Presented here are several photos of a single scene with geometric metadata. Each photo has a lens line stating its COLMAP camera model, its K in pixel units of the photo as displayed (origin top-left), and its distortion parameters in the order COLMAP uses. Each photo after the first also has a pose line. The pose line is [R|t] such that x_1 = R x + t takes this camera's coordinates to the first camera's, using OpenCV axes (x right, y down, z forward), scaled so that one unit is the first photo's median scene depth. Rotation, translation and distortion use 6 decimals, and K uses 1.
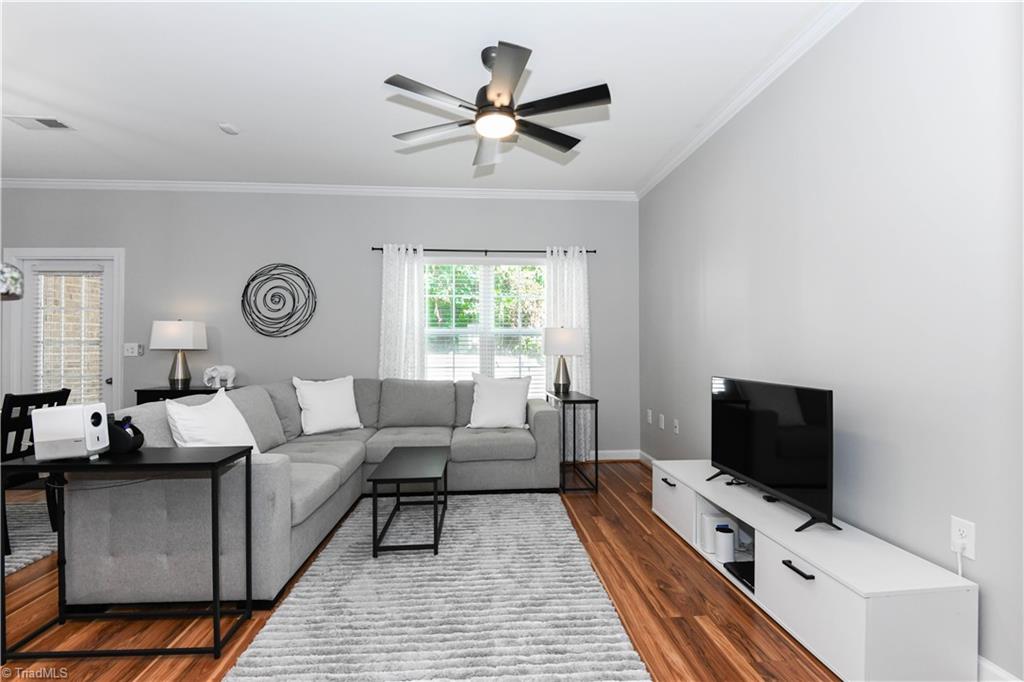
lens RADIAL K [[485.3, 0, 510.1], [0, 485.3, 335.5], [0, 0, 1]] dist [-0.019636, -0.003995]
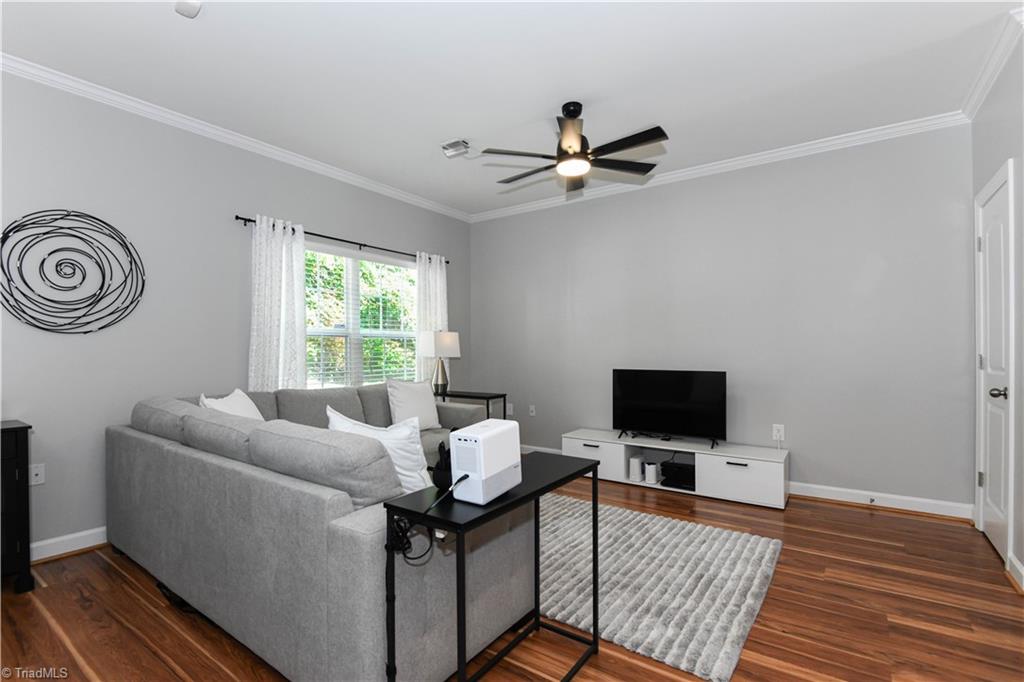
lens RADIAL K [[485.3, 0, 516.3], [0, 485.3, 343.9], [0, 0, 1]] dist [-0.019636, -0.003995]
pose [[0.620893, 0.008089, 0.783853, -0.606505], [-0.015703, 0.999874, 0.002119, 0.006274], [-0.783738, -0.013624, 0.620942, 0.206461]]
